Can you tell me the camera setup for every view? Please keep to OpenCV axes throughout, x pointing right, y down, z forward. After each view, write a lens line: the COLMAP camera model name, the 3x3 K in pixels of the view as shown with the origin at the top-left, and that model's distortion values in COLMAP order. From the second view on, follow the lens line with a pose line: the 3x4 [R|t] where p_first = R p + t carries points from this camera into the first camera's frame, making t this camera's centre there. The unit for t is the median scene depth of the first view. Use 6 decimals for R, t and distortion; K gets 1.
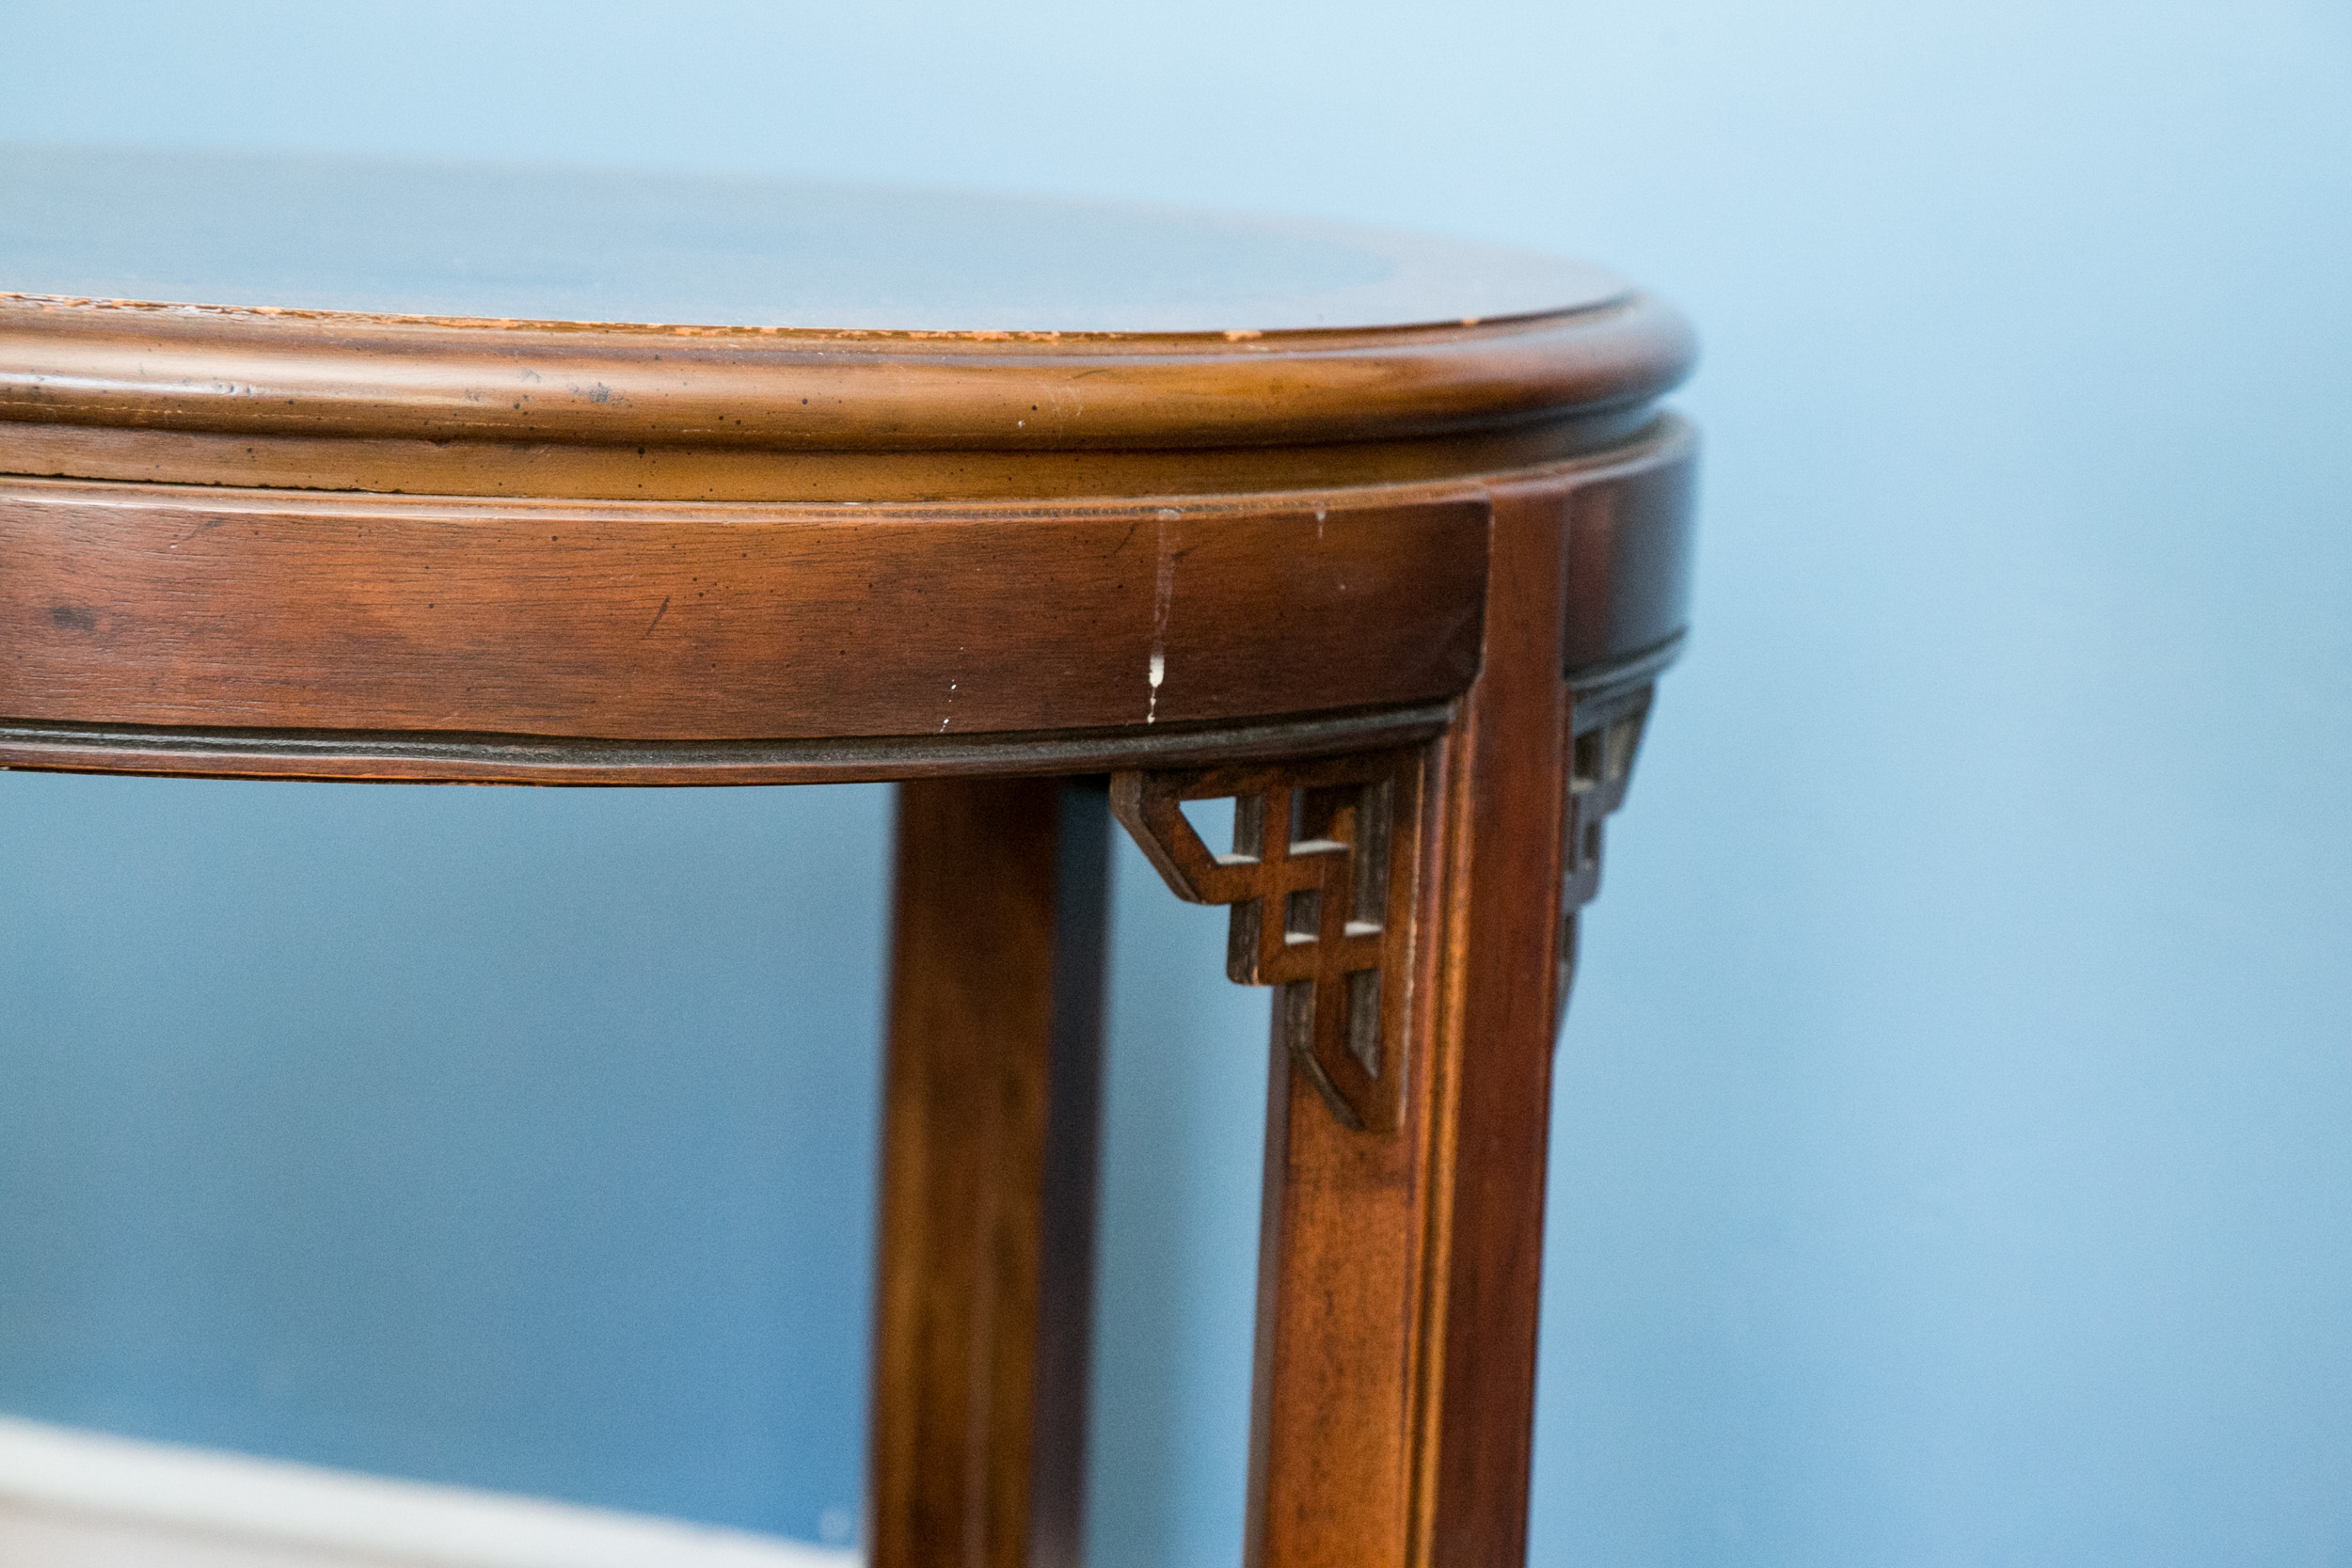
lens RADIAL K [[6361.6, 0, 1193.4], [0, 6361.6, 790.5], [0, 0, 1]] dist [0.482219, 0.000000]
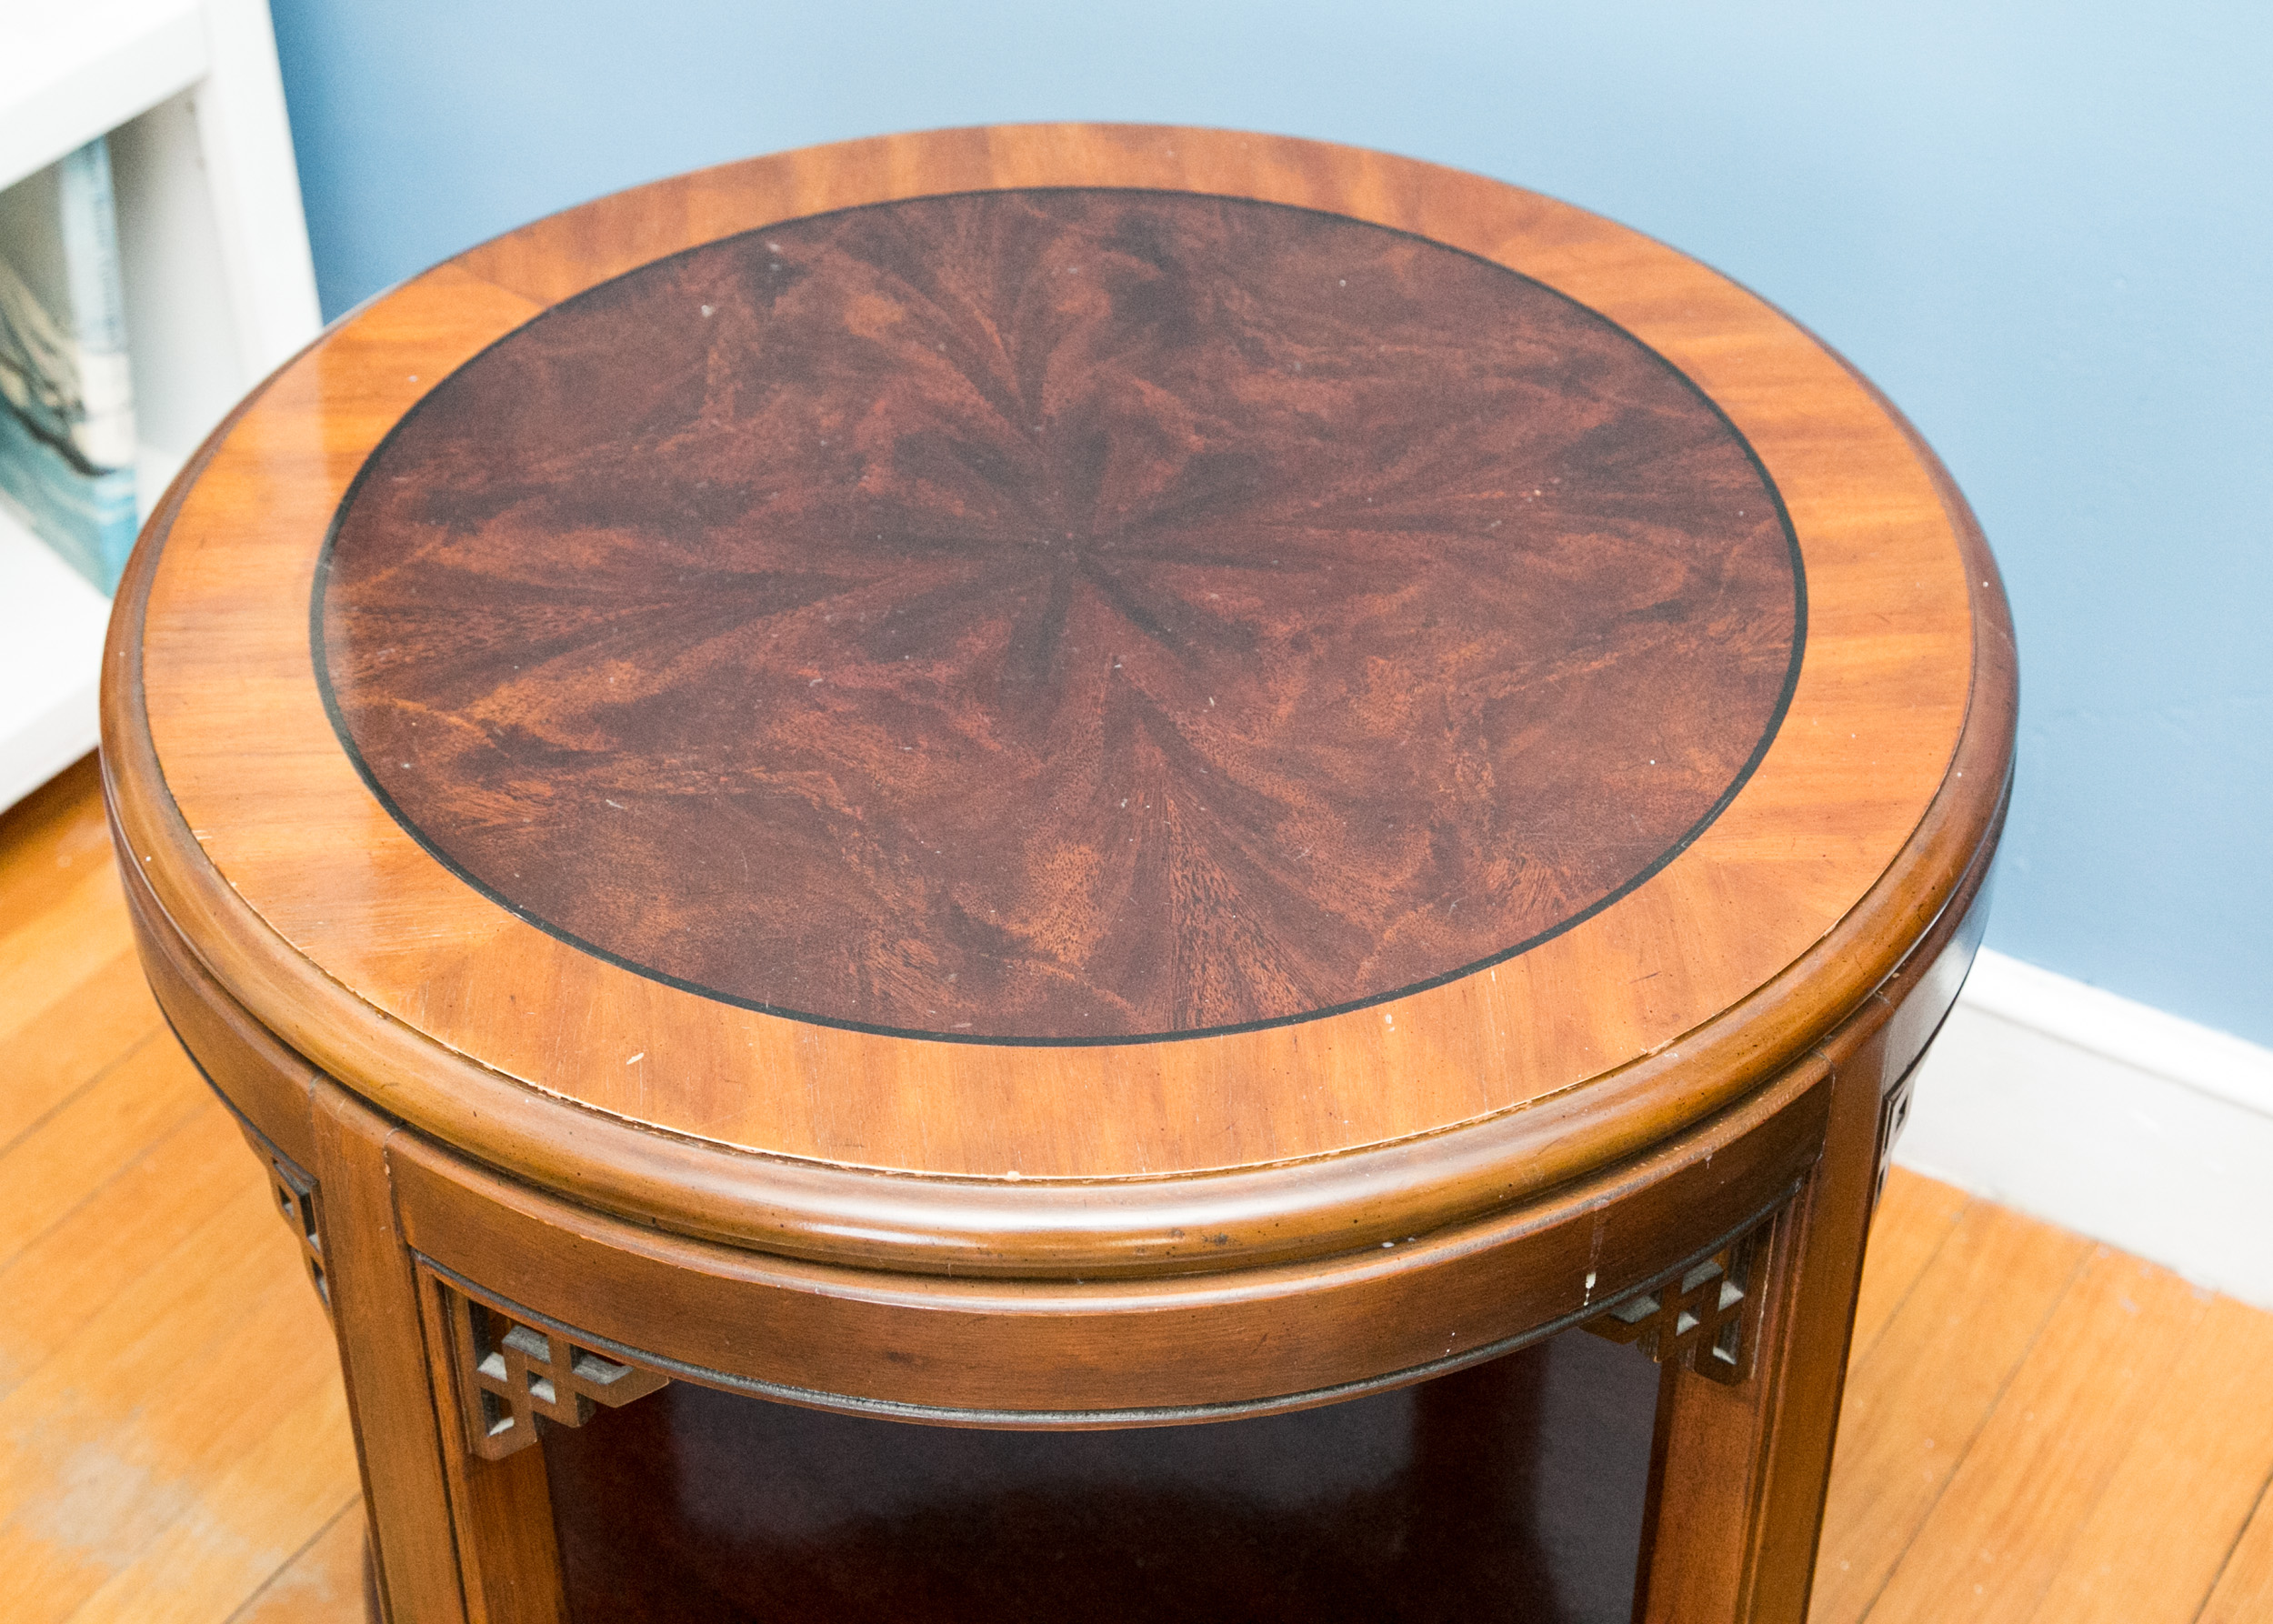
lens RADIAL K [[3816.7, 0, 1134.6], [0, 3816.7, 803.3], [0, 0, 1]] dist [0.127463, 0.000000]
pose [[0.985017, 0.066283, -0.159210, 0.024065], [0.022096, 0.867073, 0.497691, -0.551164], [0.171035, -0.493752, 0.852617, 0.234024]]
